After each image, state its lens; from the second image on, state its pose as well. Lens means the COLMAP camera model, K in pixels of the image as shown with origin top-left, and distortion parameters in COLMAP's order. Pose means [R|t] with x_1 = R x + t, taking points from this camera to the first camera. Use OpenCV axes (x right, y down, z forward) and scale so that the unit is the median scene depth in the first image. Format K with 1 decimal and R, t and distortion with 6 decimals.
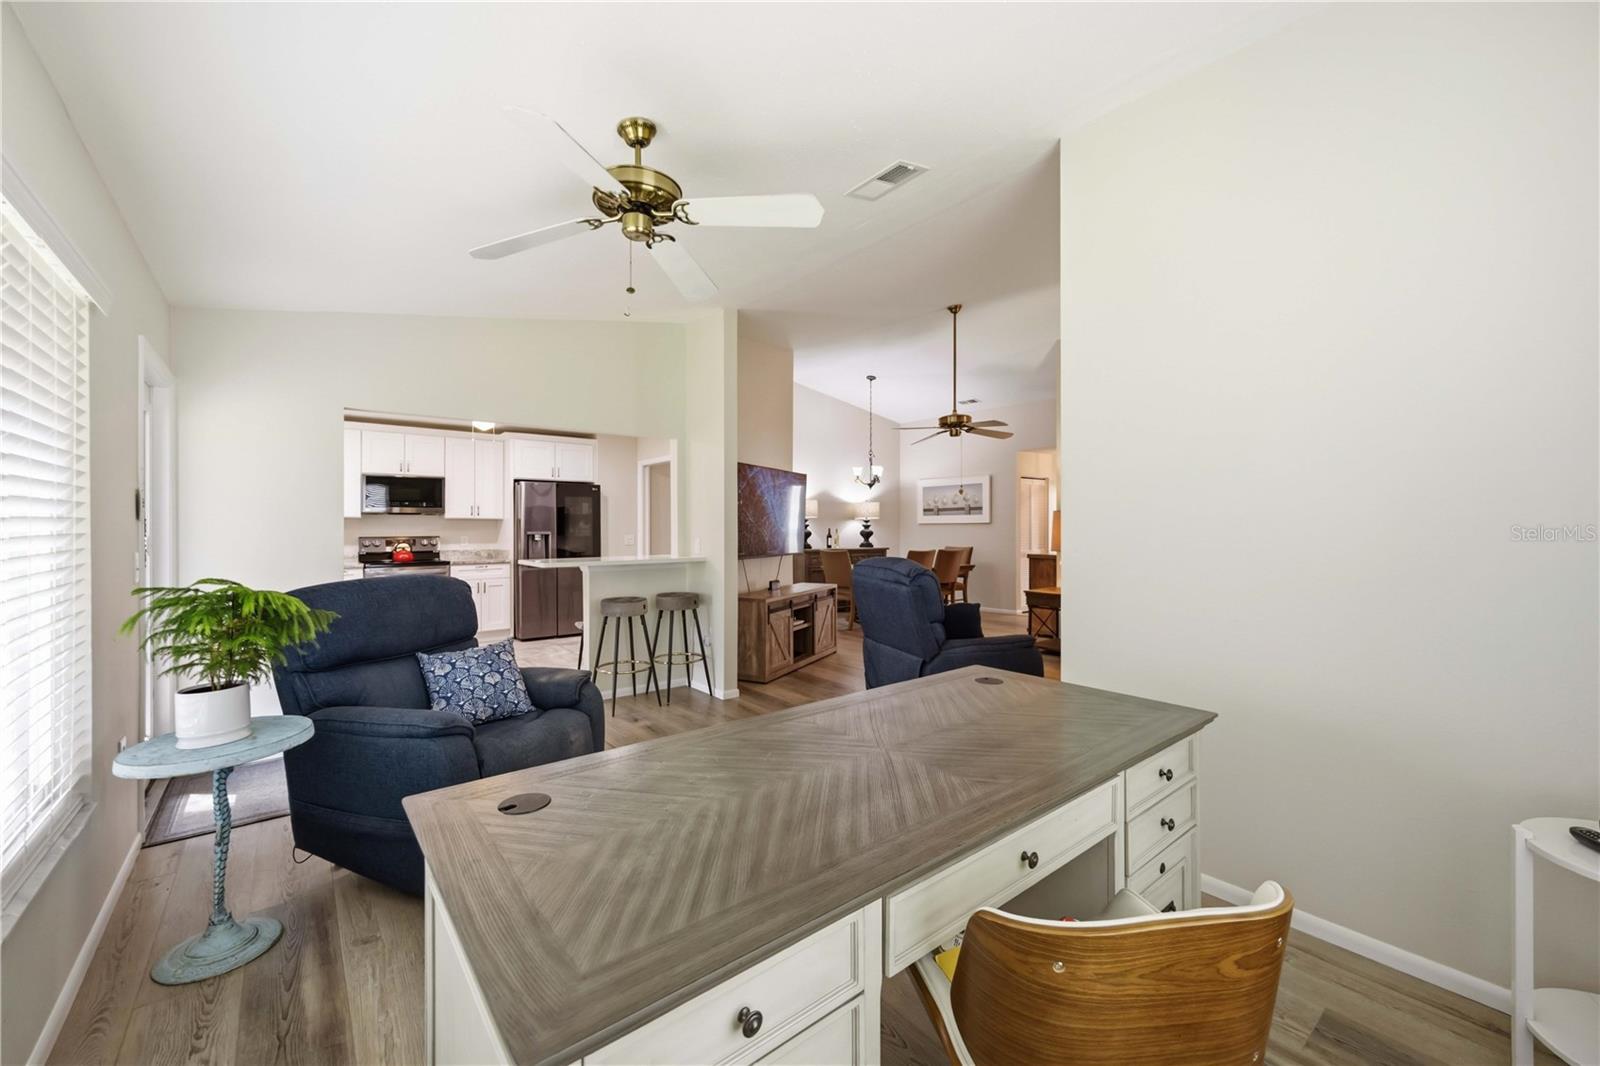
lens RADIAL K [[651.2, 0, 793.6], [0, 651.2, 528.3], [0, 0, 1]] dist [0.010814, -0.000112]
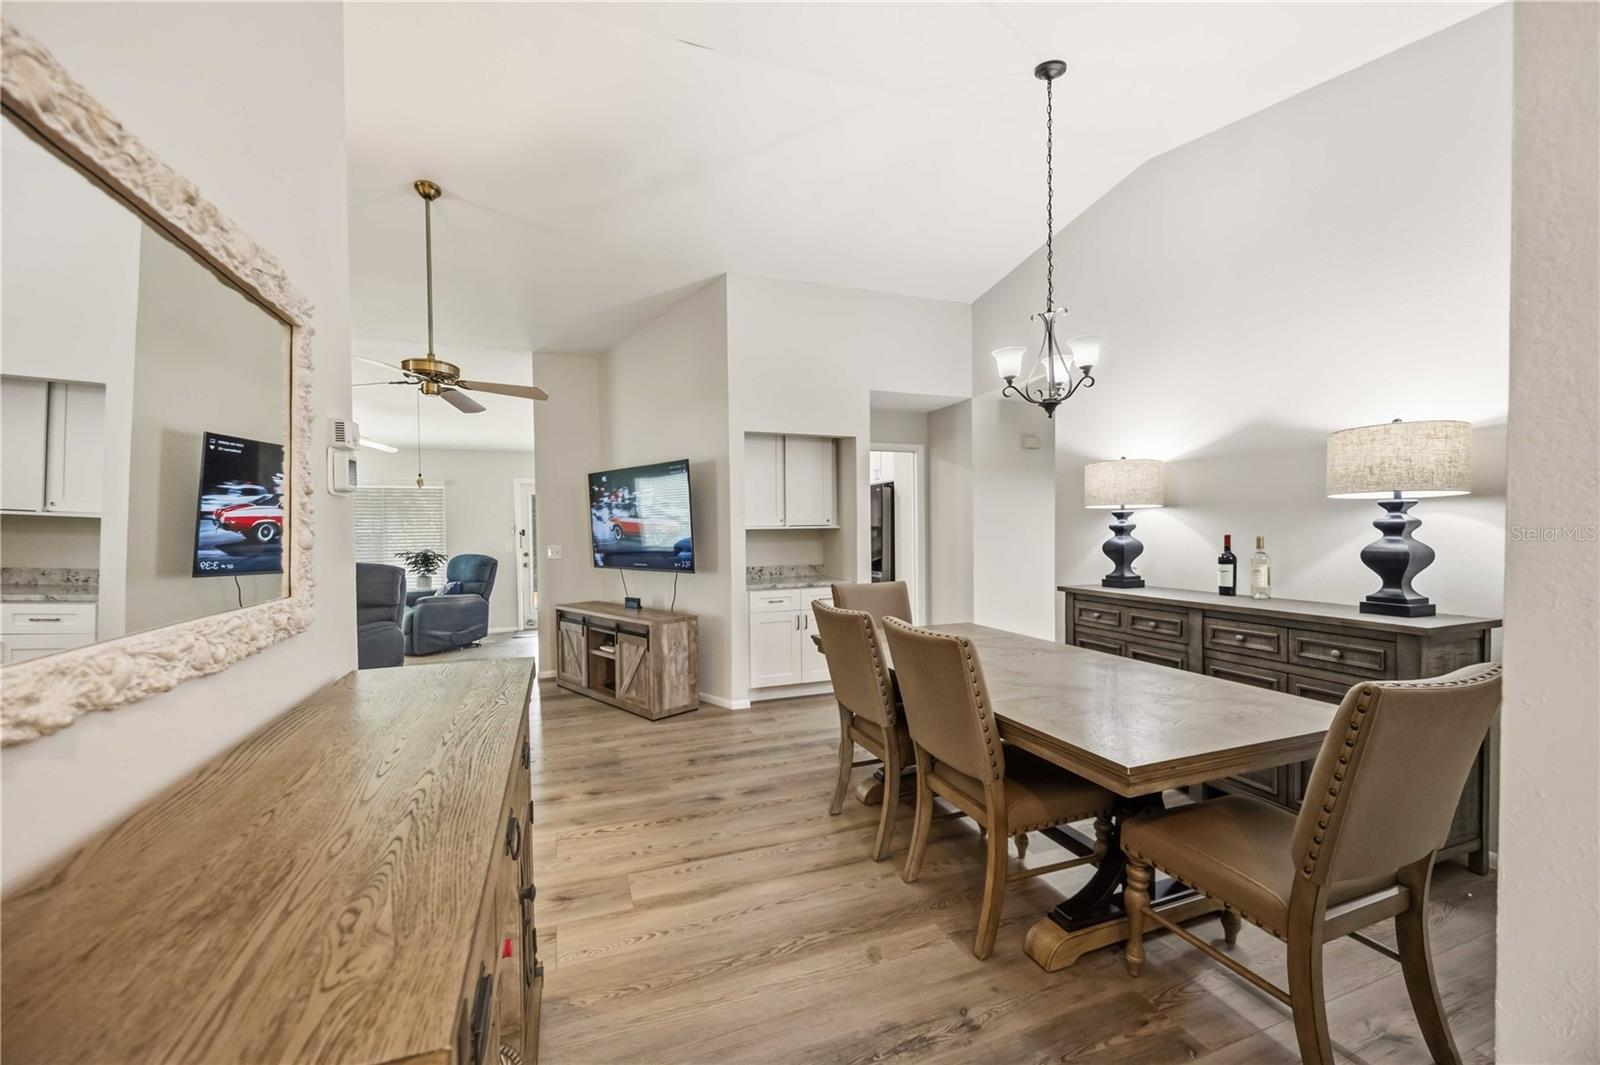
lens RADIAL K [[651.2, 0, 806.2], [0, 651.2, 537.1], [0, 0, 1]] dist [0.010814, -0.000112]
pose [[-0.313579, 0.014041, -0.949458, 0.450958], [0.009662, 0.999886, 0.011595, -0.004897], [0.949513, -0.005538, -0.313679, 0.947170]]
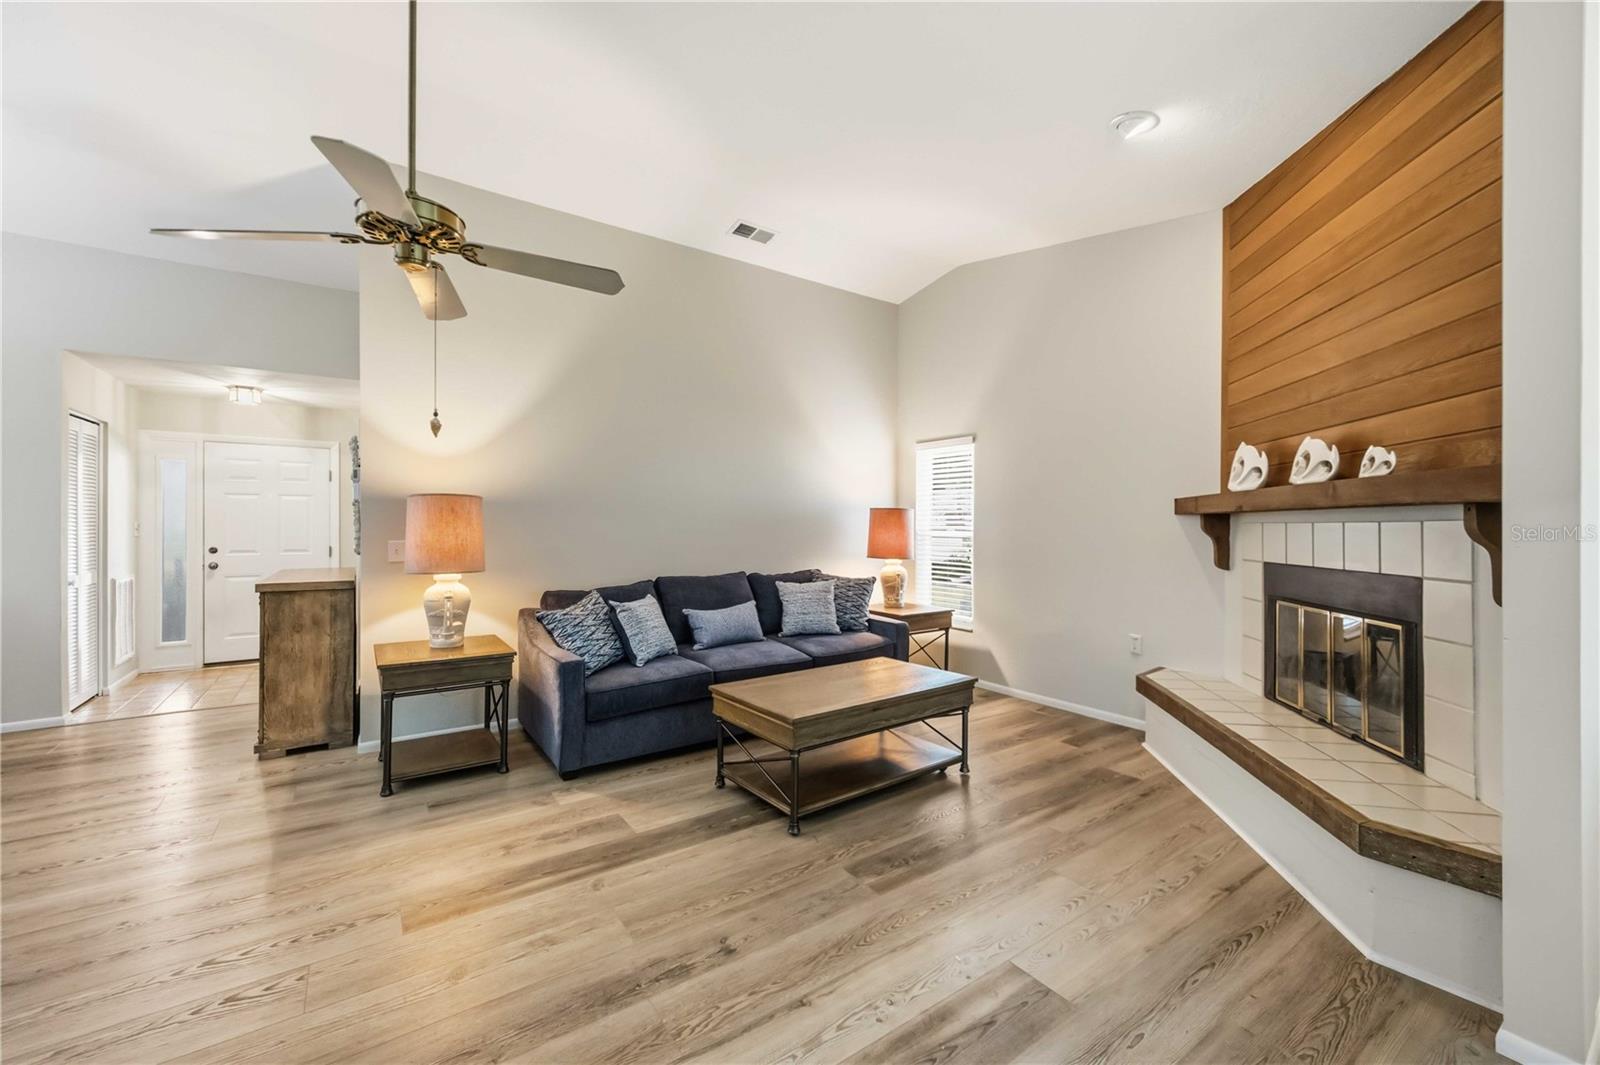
lens RADIAL K [[603.4, 0, 810.0], [0, 603.4, 527.9], [0, 0, 1]] dist [-0.001476, -0.000137]
pose [[0.077100, -0.002910, 0.997019, -0.024356], [-0.002419, 0.999992, 0.003106, -0.001641], [-0.997020, -0.002651, 0.077092, 0.470137]]
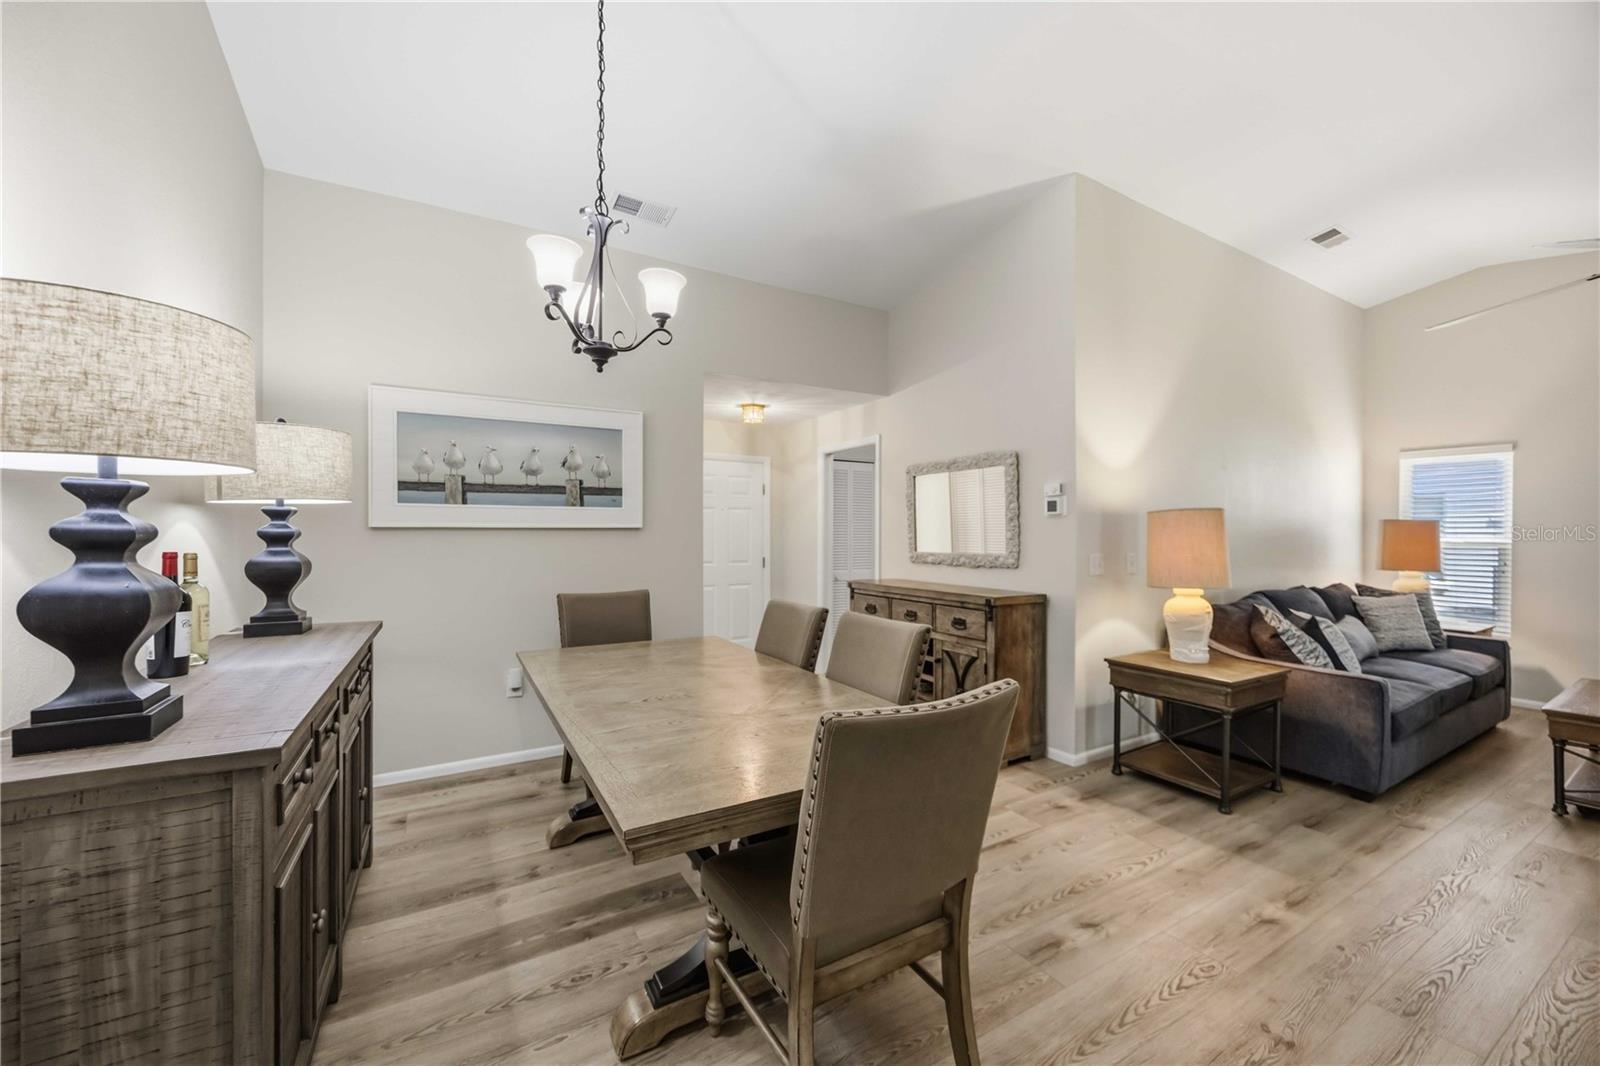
lens RADIAL K [[603.4, 0, 793.5], [0, 603.4, 534.1], [0, 0, 1]] dist [-0.001476, -0.000137]
pose [[0.147429, 0.000017, 0.989073, -0.069475], [-0.000757, 1.000000, 0.000096, -0.004817], [-0.989072, -0.000763, 0.147429, 0.869889]]
